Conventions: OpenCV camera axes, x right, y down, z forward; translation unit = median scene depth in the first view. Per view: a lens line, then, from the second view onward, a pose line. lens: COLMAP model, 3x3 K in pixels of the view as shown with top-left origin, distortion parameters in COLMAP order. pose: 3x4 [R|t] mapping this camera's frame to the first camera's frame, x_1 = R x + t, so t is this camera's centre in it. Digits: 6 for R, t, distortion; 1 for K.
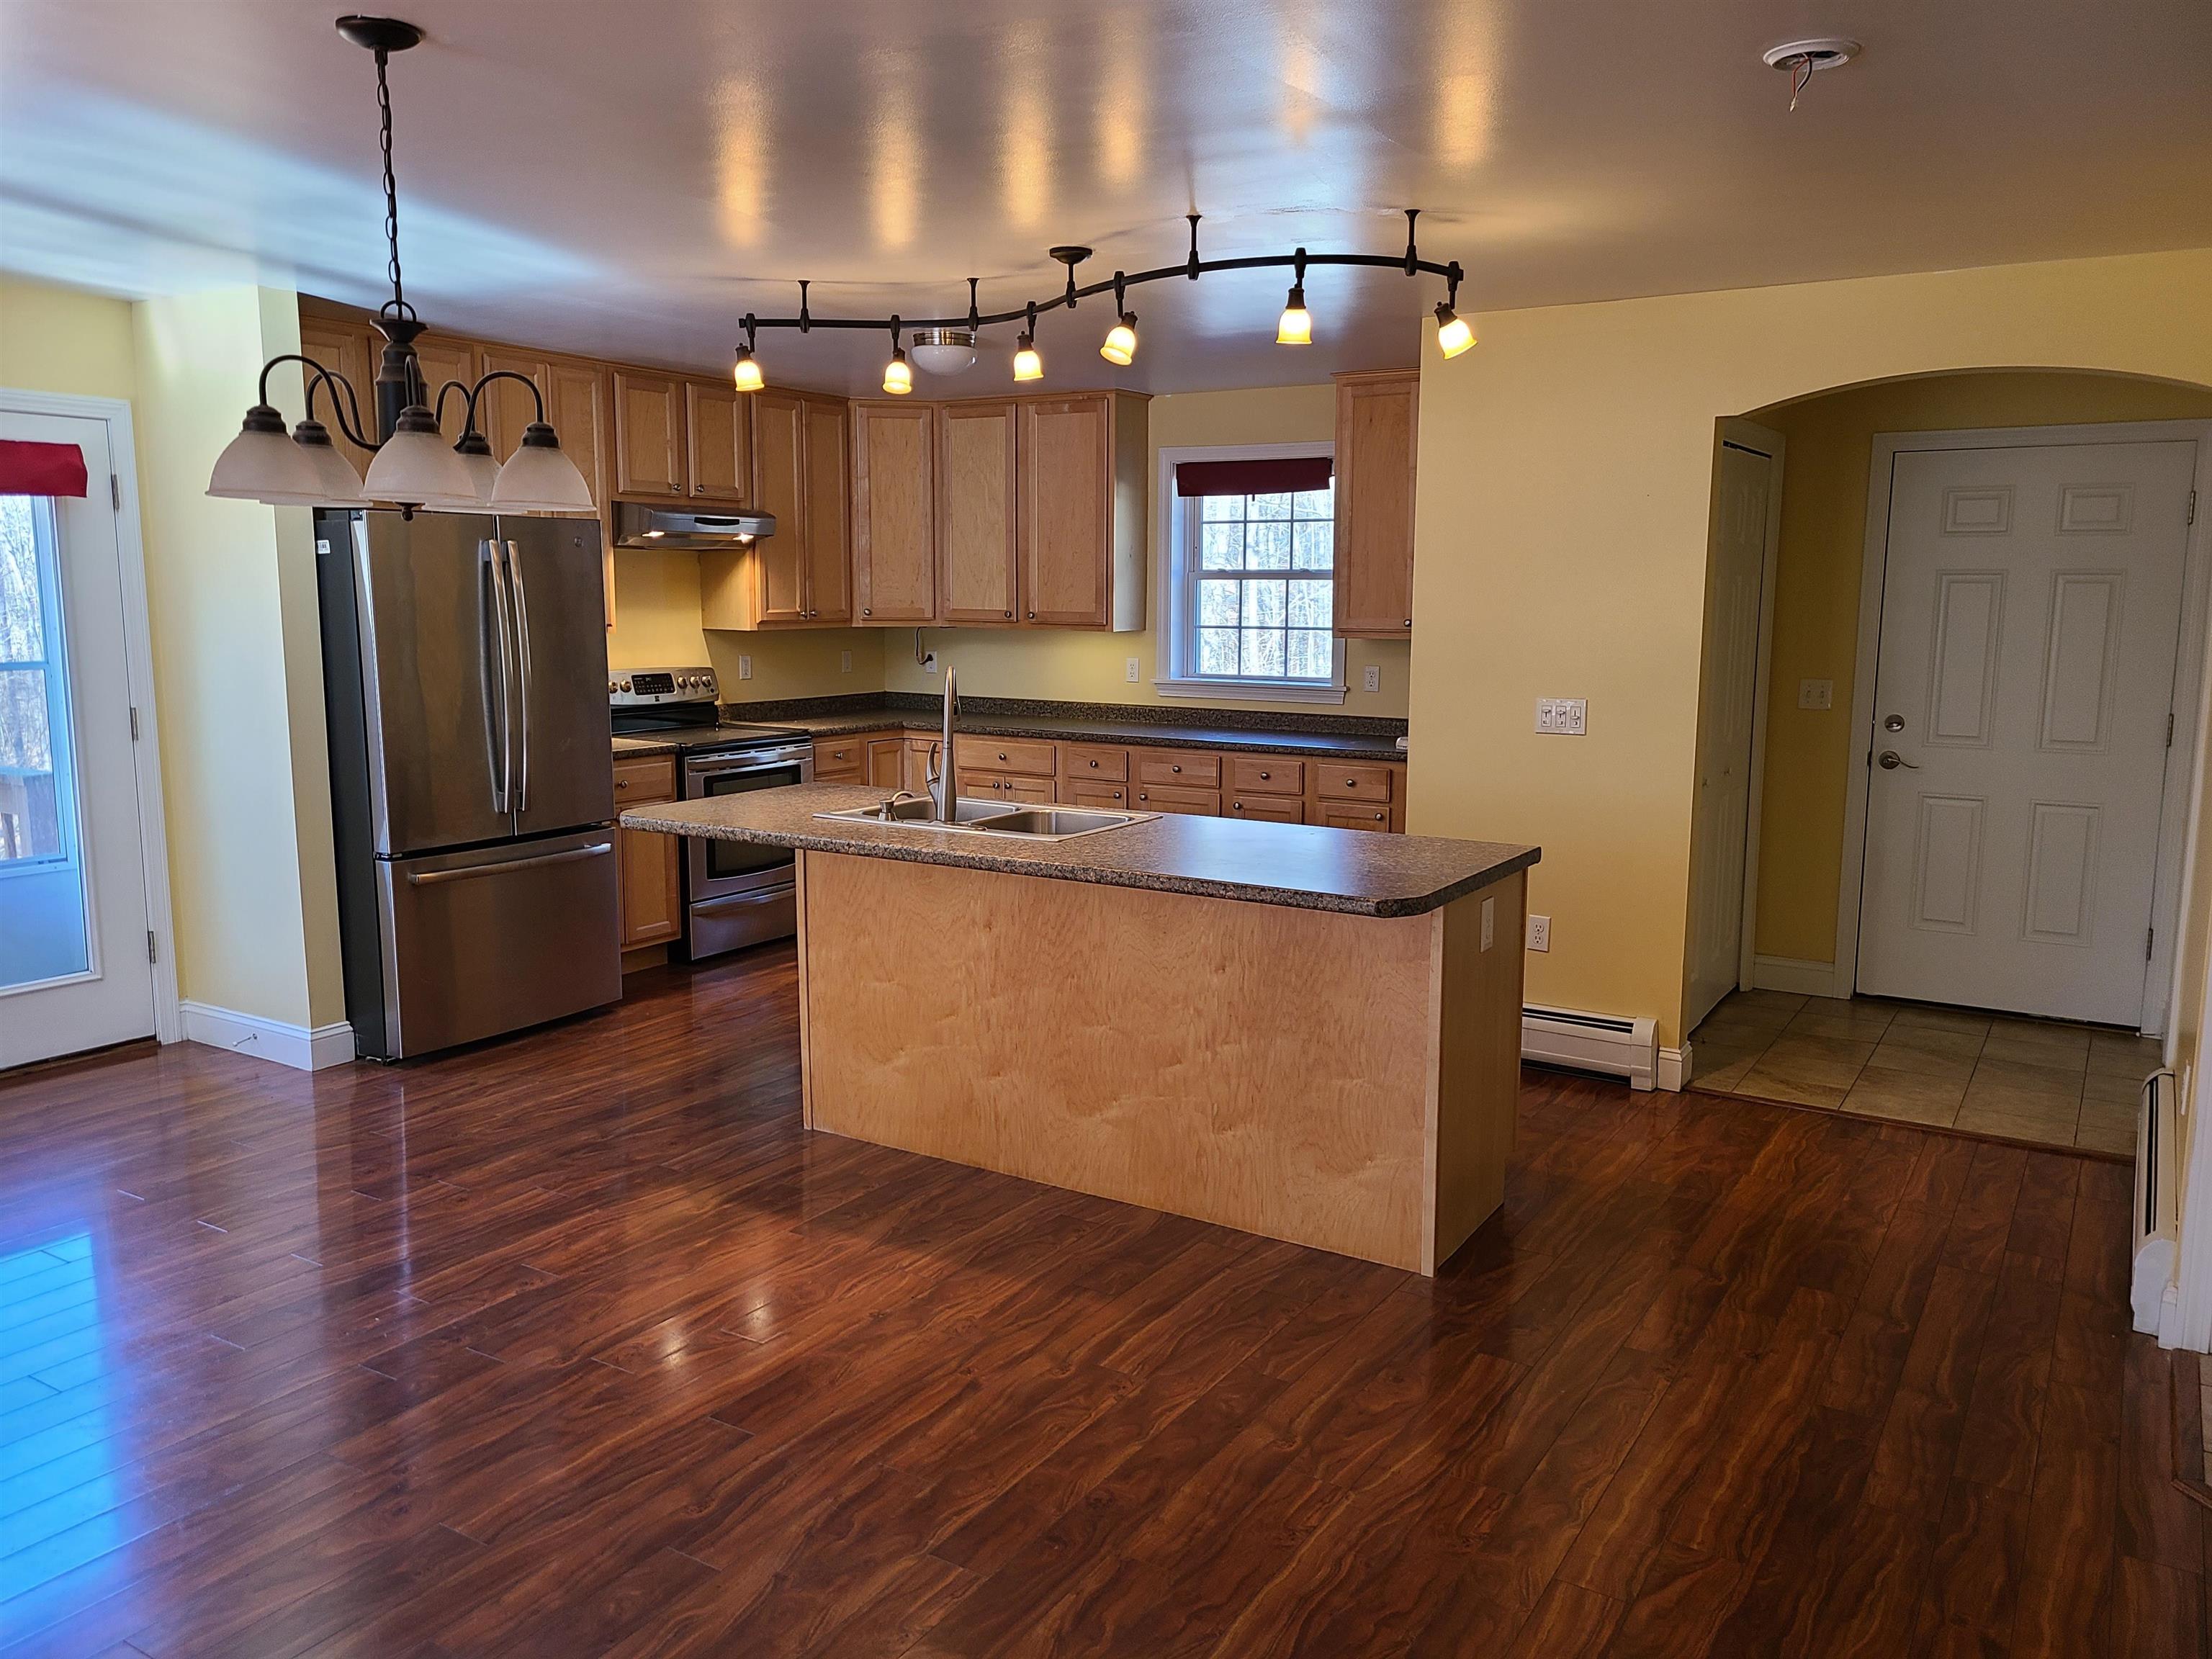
lens RADIAL K [[1656.5, 0, 1102.7], [0, 1656.5, 821.2], [0, 0, 1]] dist [0.057670, -0.044953]
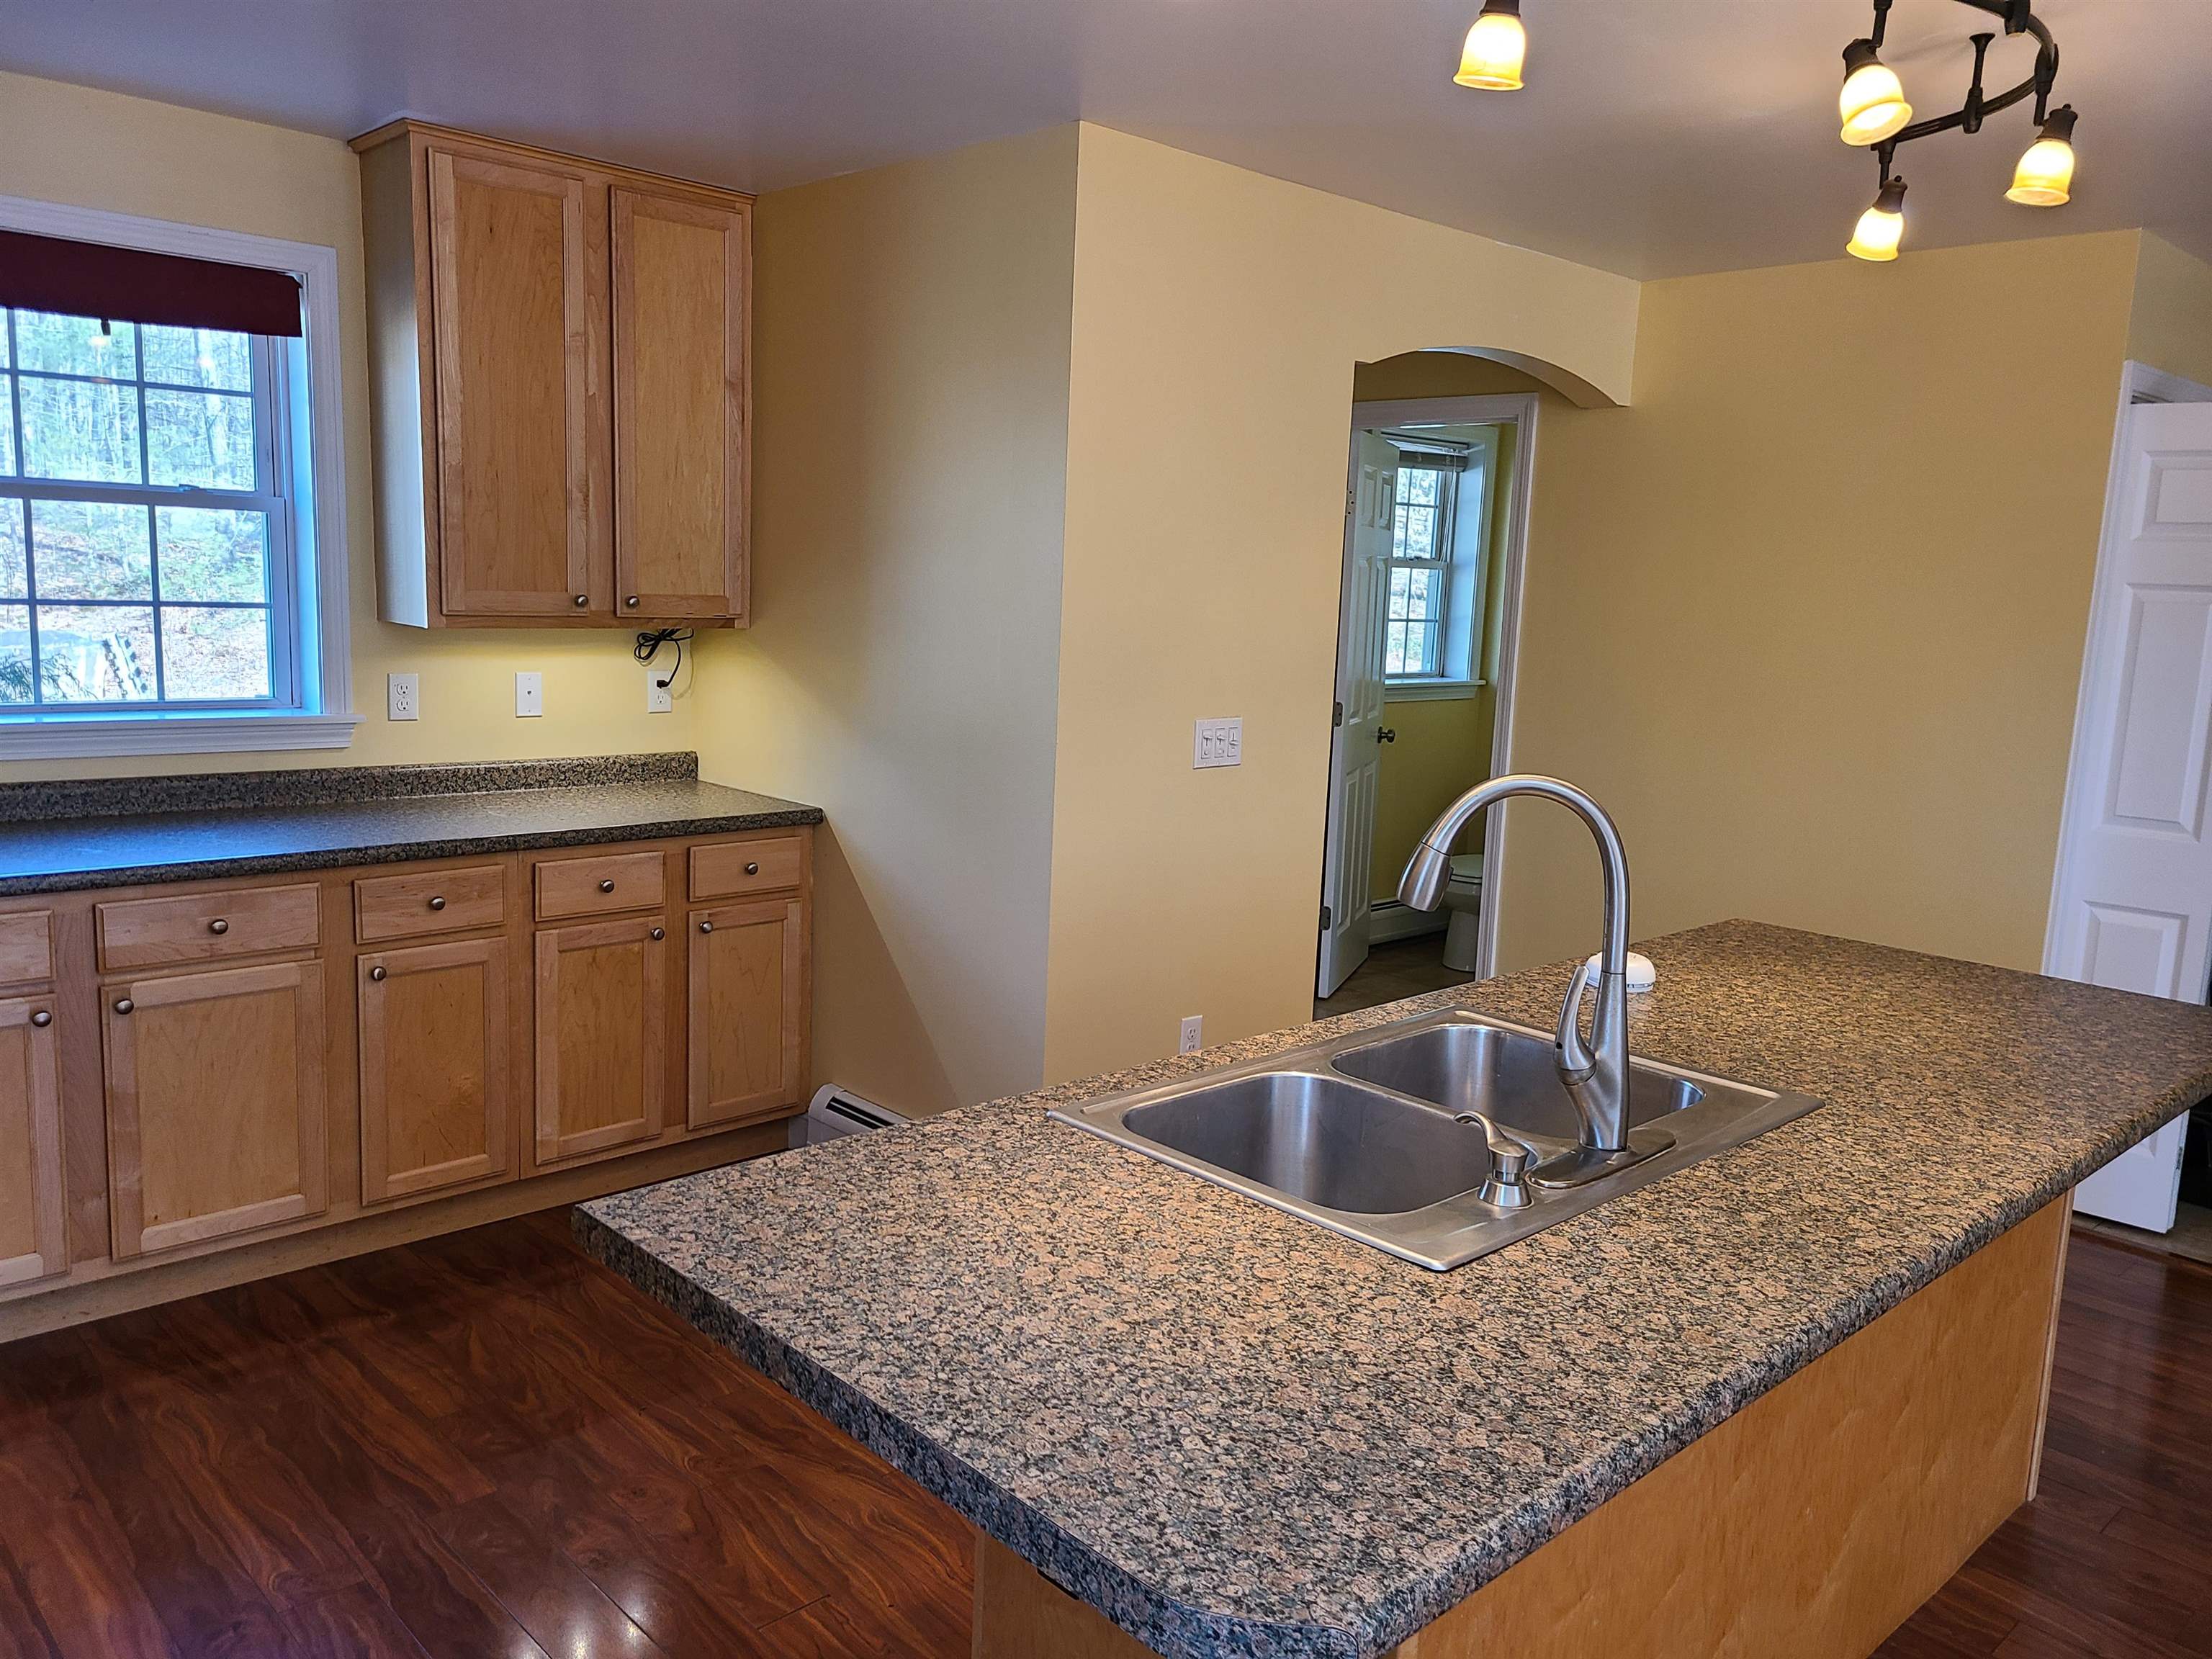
lens RADIAL K [[1656.5, 0, 1110.5], [0, 1656.5, 825.3], [0, 0, 1]] dist [0.057670, -0.044953]
pose [[0.249235, -0.145216, 0.957494, -0.311134], [0.099068, 0.987330, 0.123953, -0.086609], [-0.963363, 0.063964, 0.260464, 0.610943]]
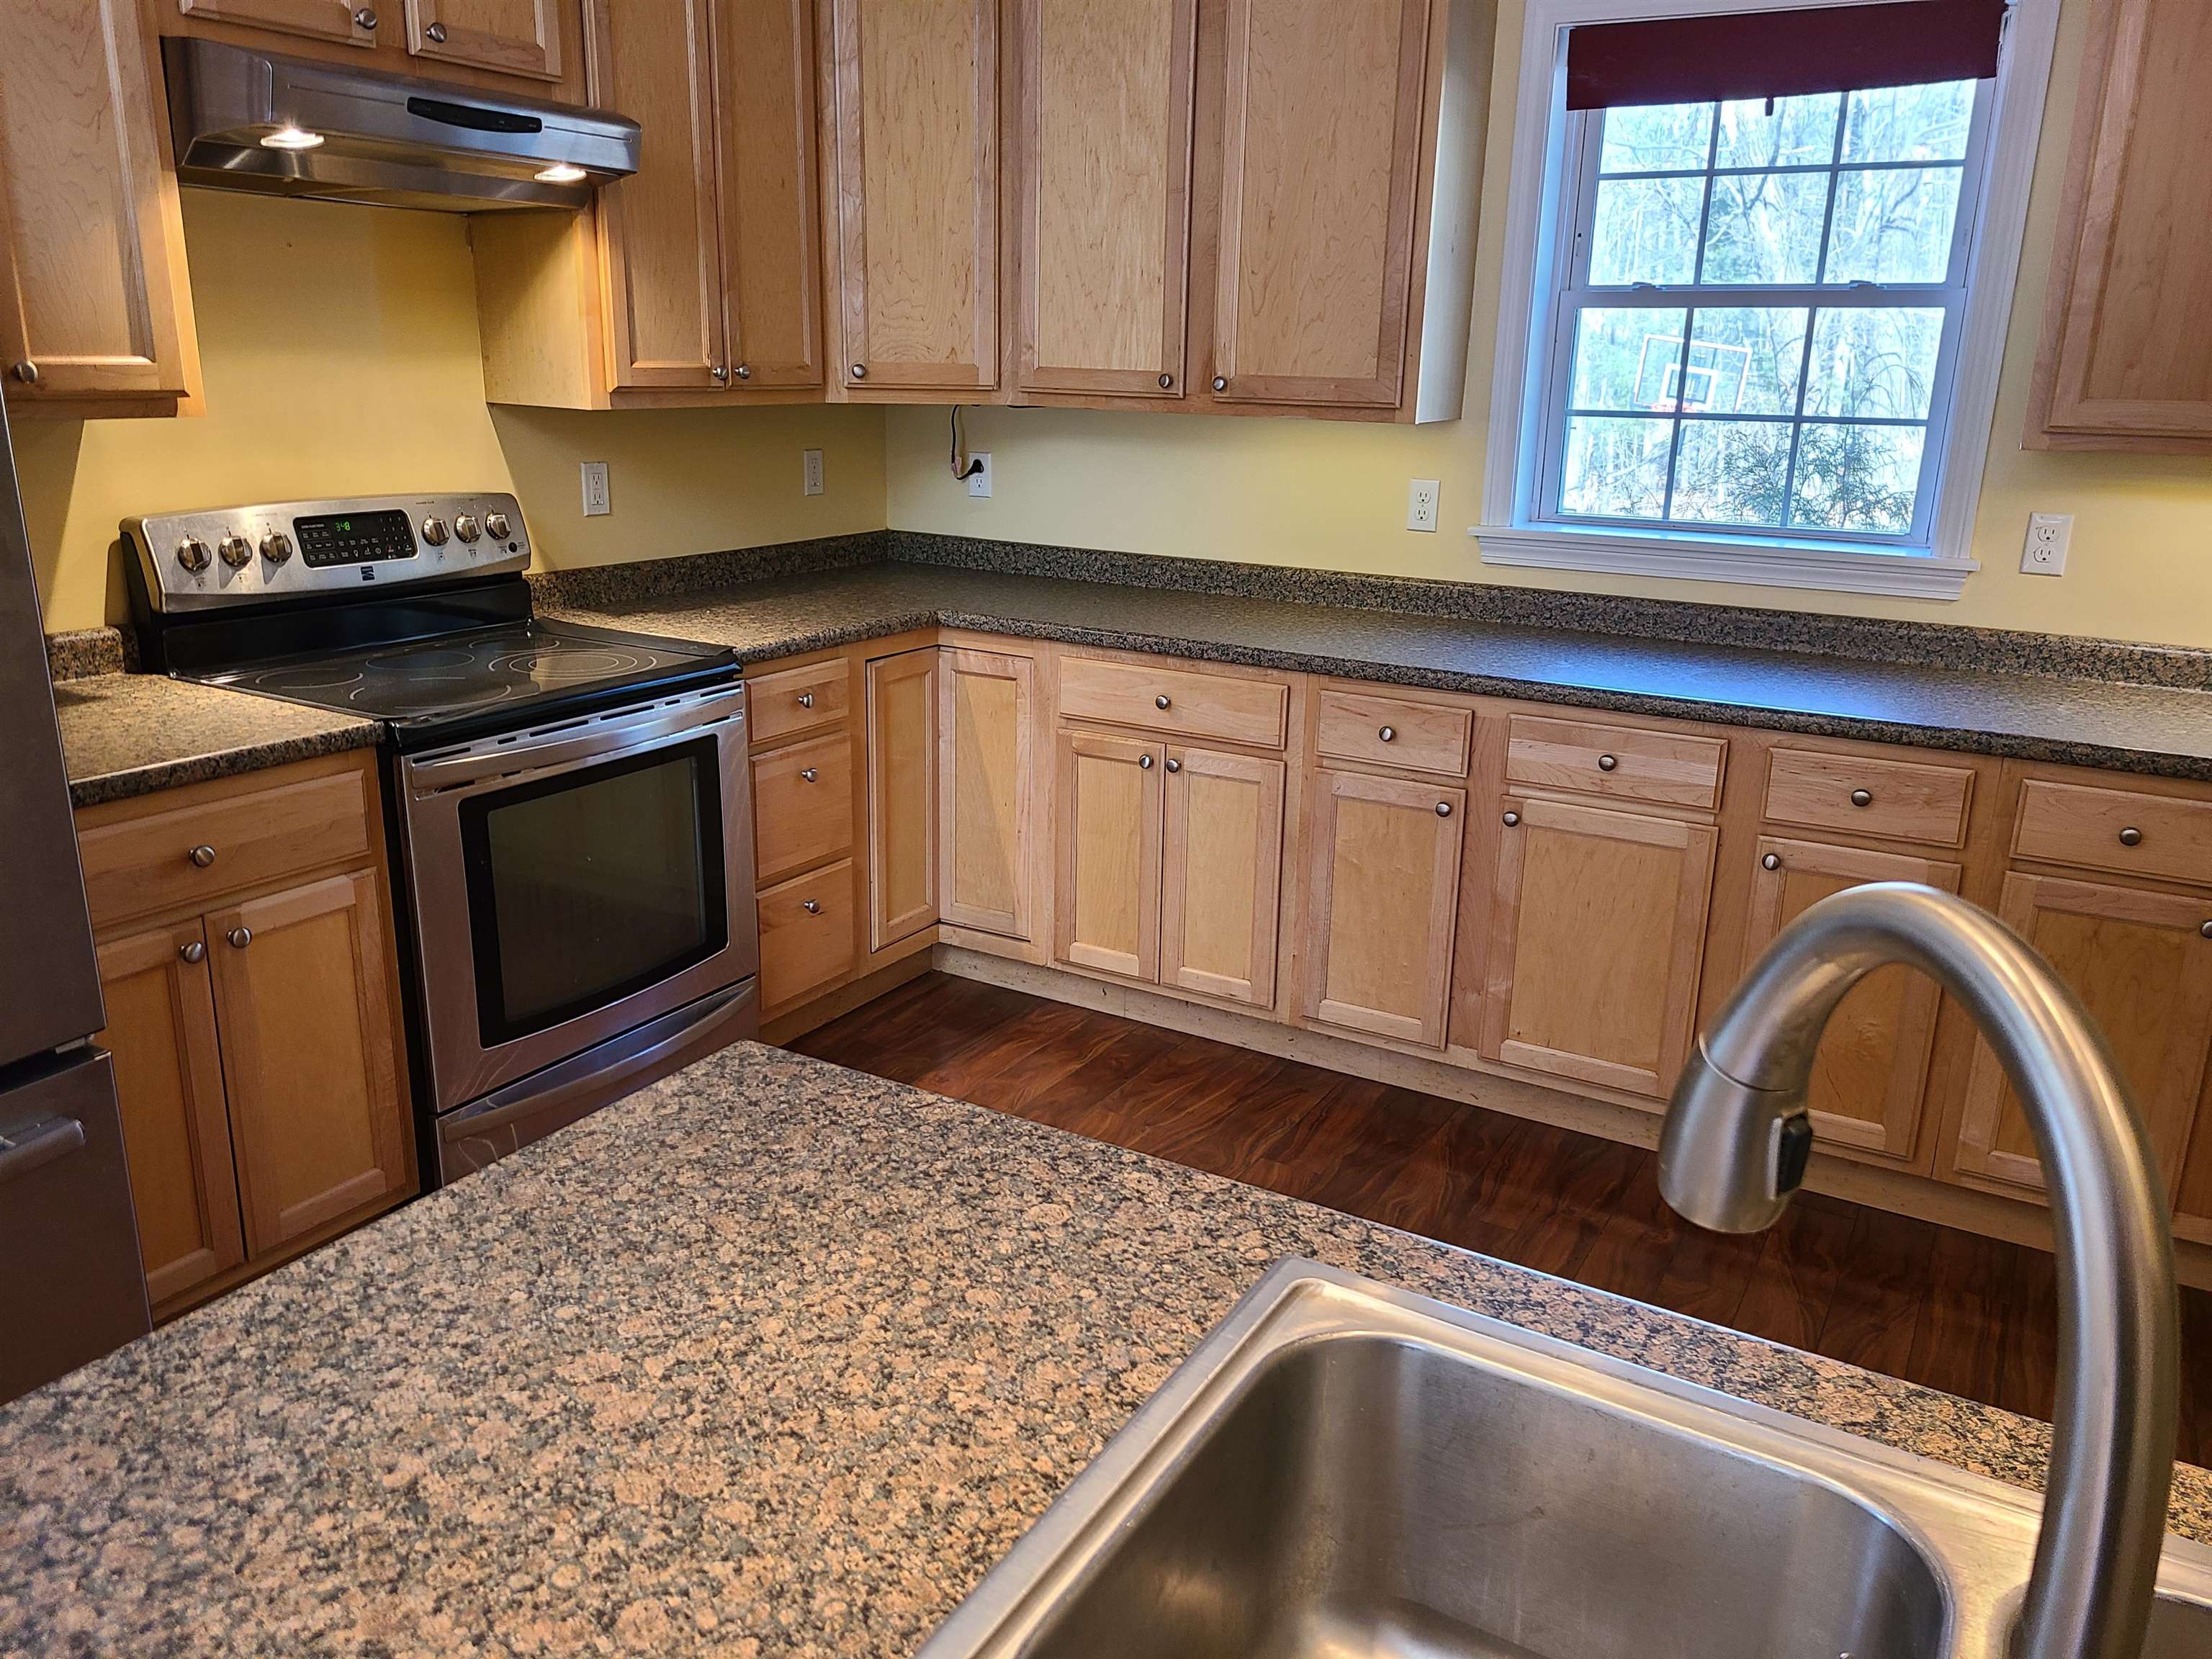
lens RADIAL K [[1656.5, 0, 1102.1], [0, 1656.5, 821.1], [0, 0, 1]] dist [0.057670, -0.044953]
pose [[0.999534, 0.007880, 0.029504, -0.091880], [-0.011791, 0.990800, 0.134821, -0.068621], [-0.028170, -0.135106, 0.990431, 0.551020]]
